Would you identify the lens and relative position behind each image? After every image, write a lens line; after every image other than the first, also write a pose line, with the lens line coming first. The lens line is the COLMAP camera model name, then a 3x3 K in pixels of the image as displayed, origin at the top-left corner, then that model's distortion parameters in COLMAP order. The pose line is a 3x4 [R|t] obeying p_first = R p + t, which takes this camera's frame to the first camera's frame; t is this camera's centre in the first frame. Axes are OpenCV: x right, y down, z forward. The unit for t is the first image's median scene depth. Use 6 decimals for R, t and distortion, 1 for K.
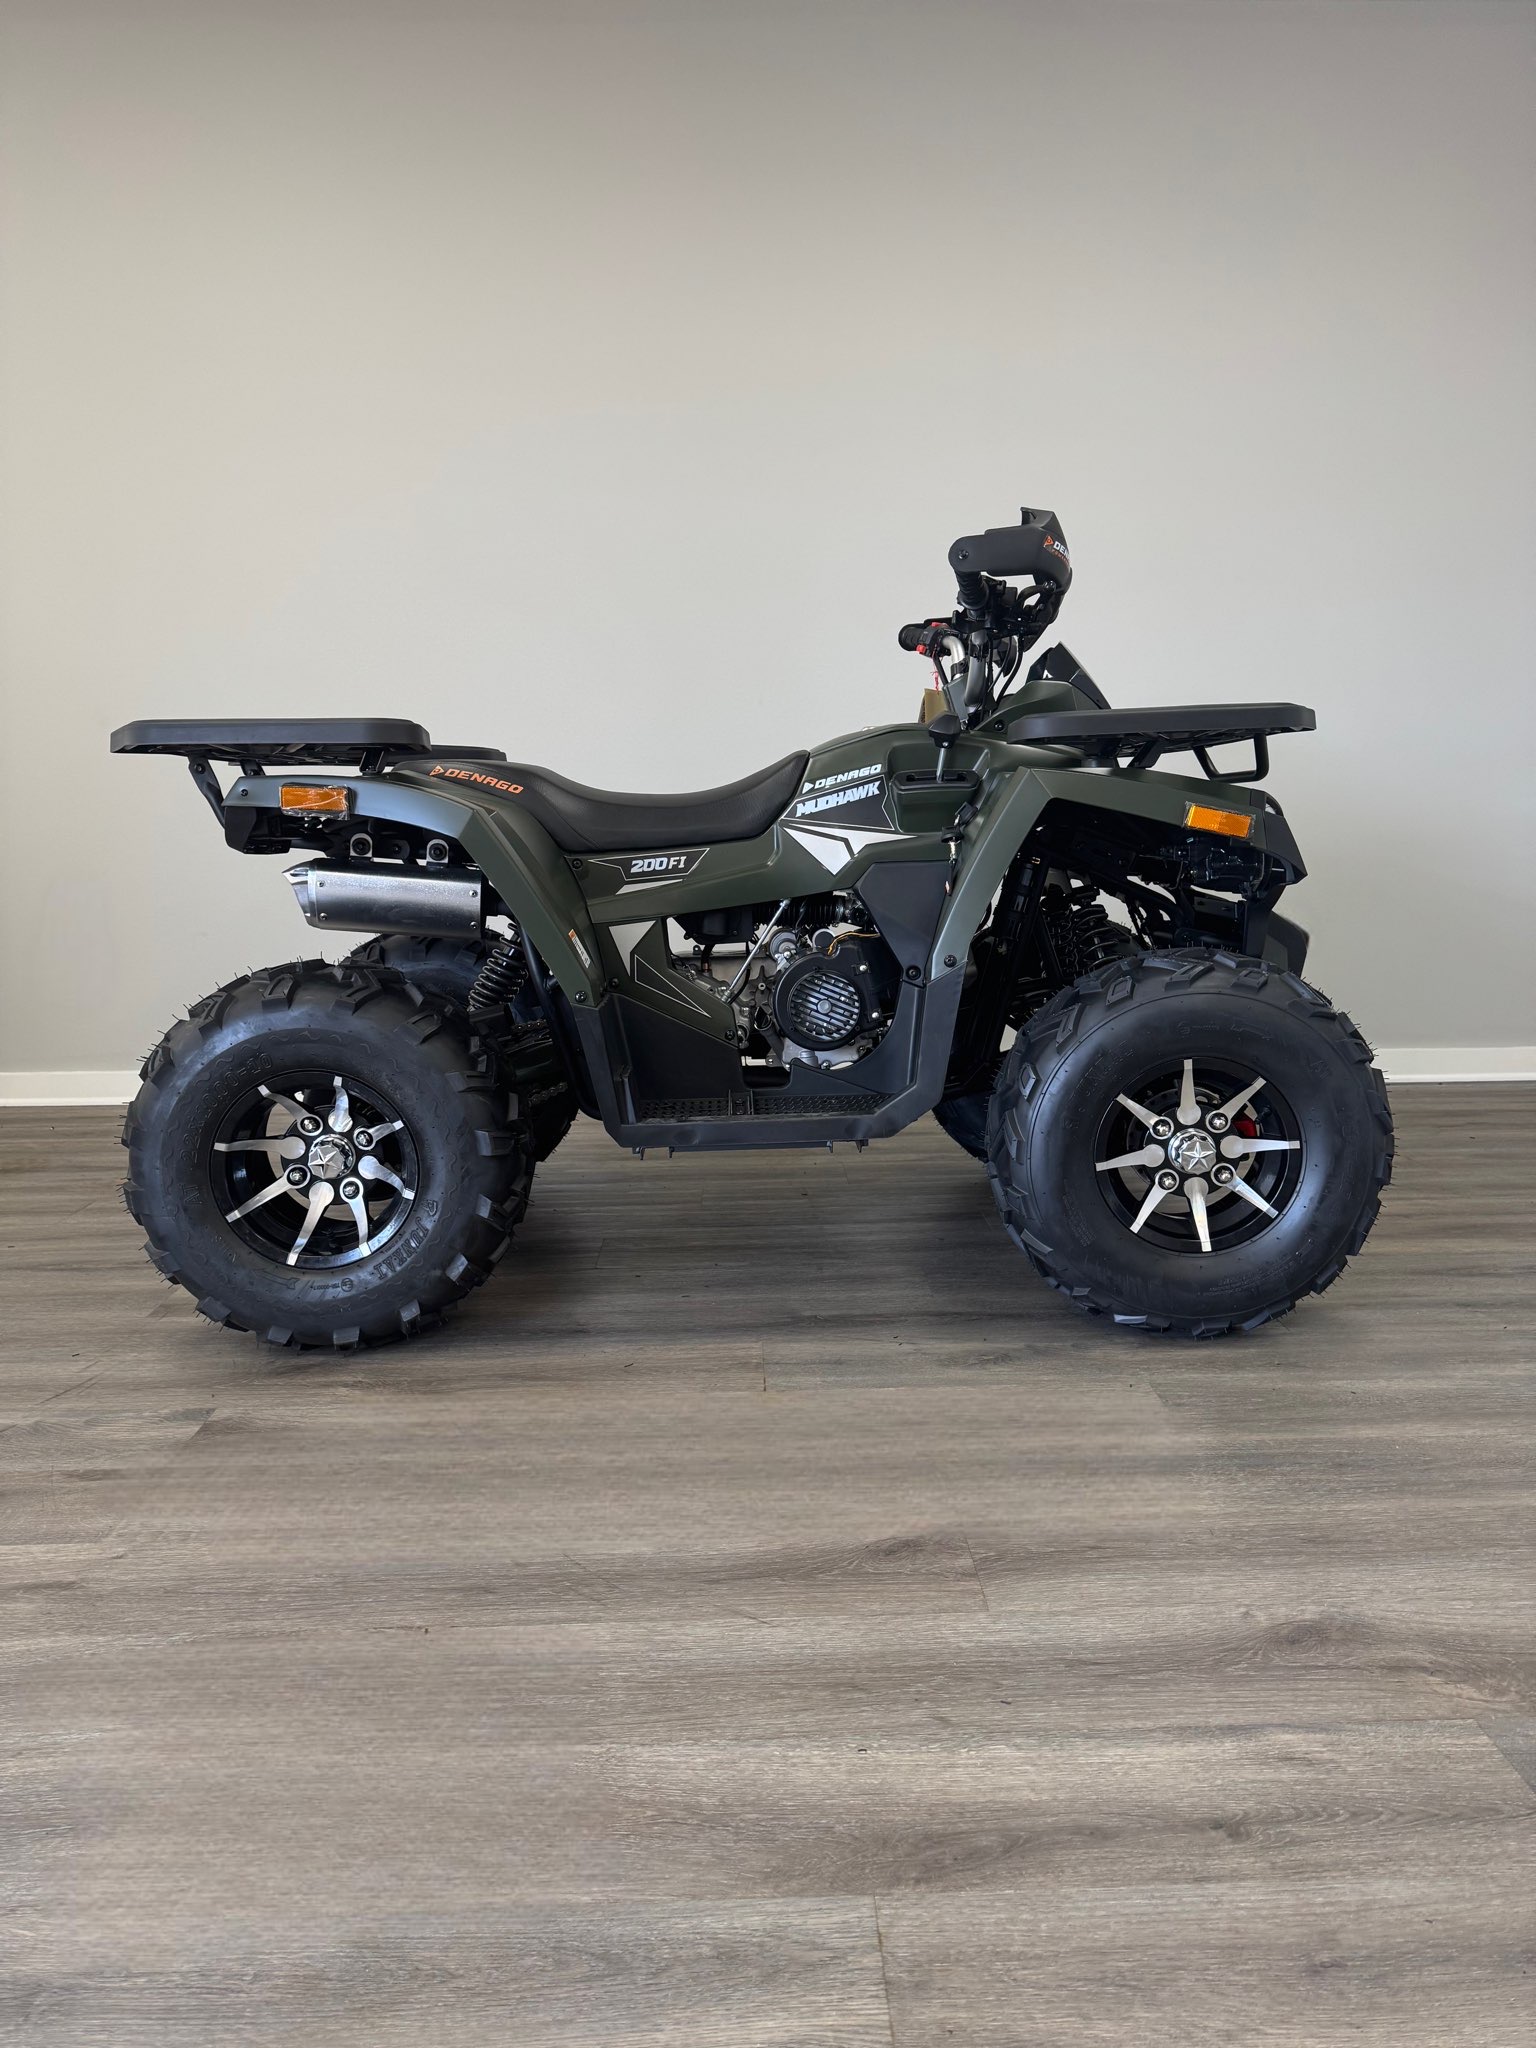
lens RADIAL K [[1441.9, 0, 776.2], [0, 1441.9, 1014.1], [0, 0, 1]] dist [0.002914, -0.009338]
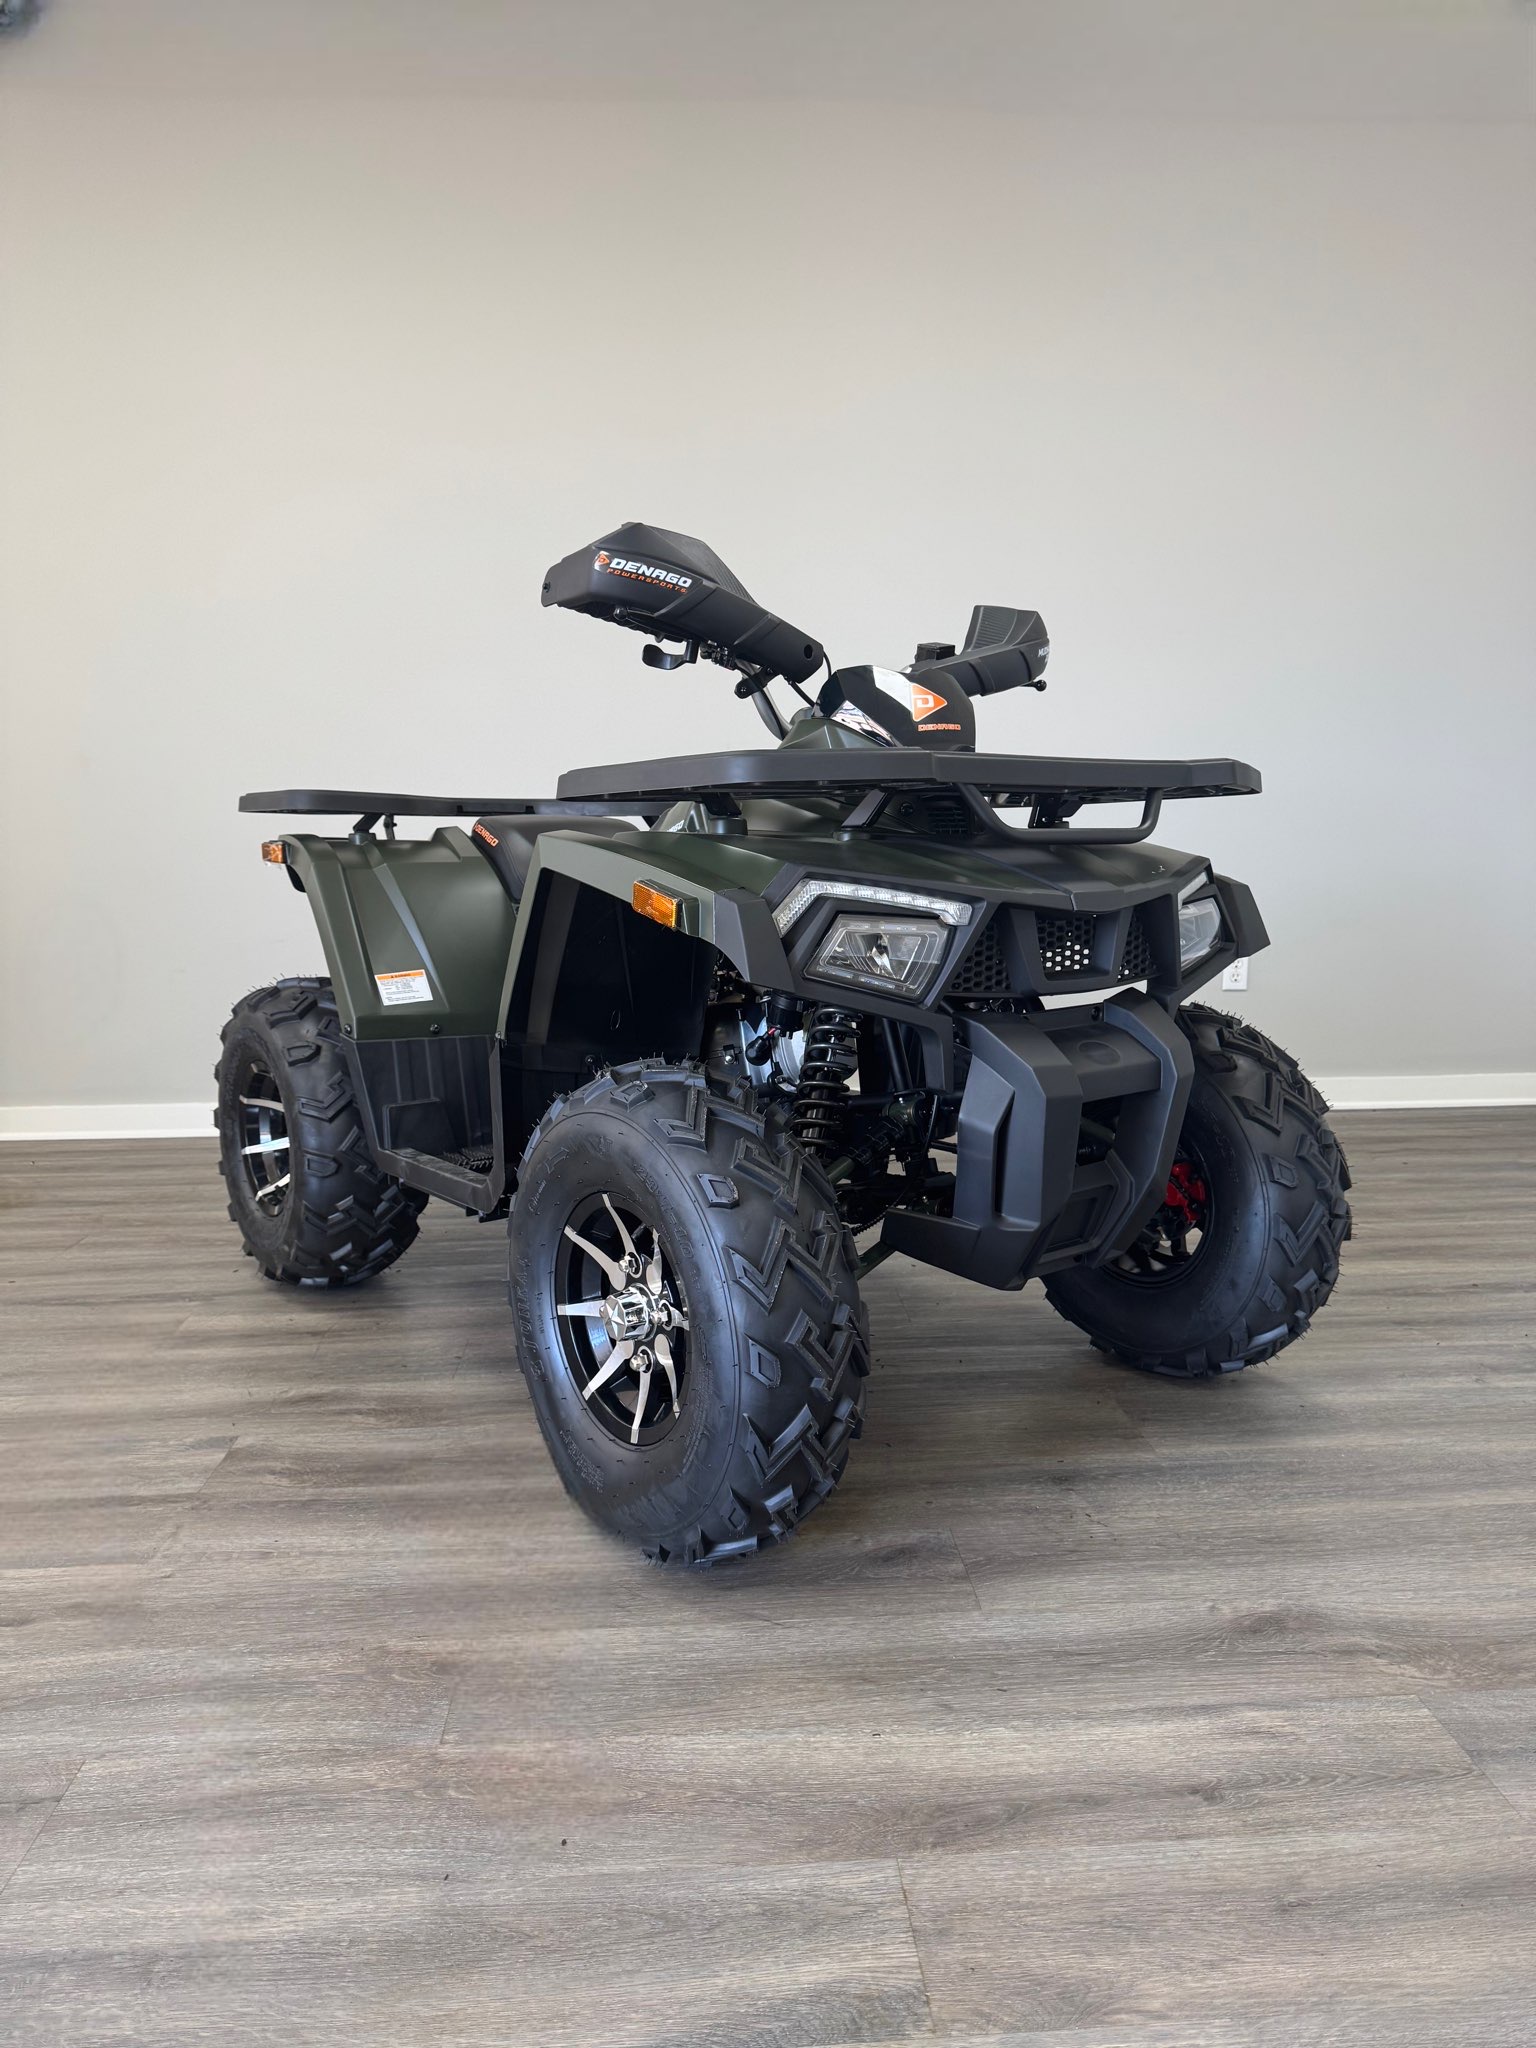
lens RADIAL K [[1441.9, 0, 775.0], [0, 1441.9, 1025.9], [0, 0, 1]] dist [0.002914, -0.009338]
pose [[0.999179, -0.003300, 0.040377, -0.055115], [0.003543, 0.999976, -0.005937, -0.026445], [-0.040357, 0.006075, 0.999167, -0.099823]]
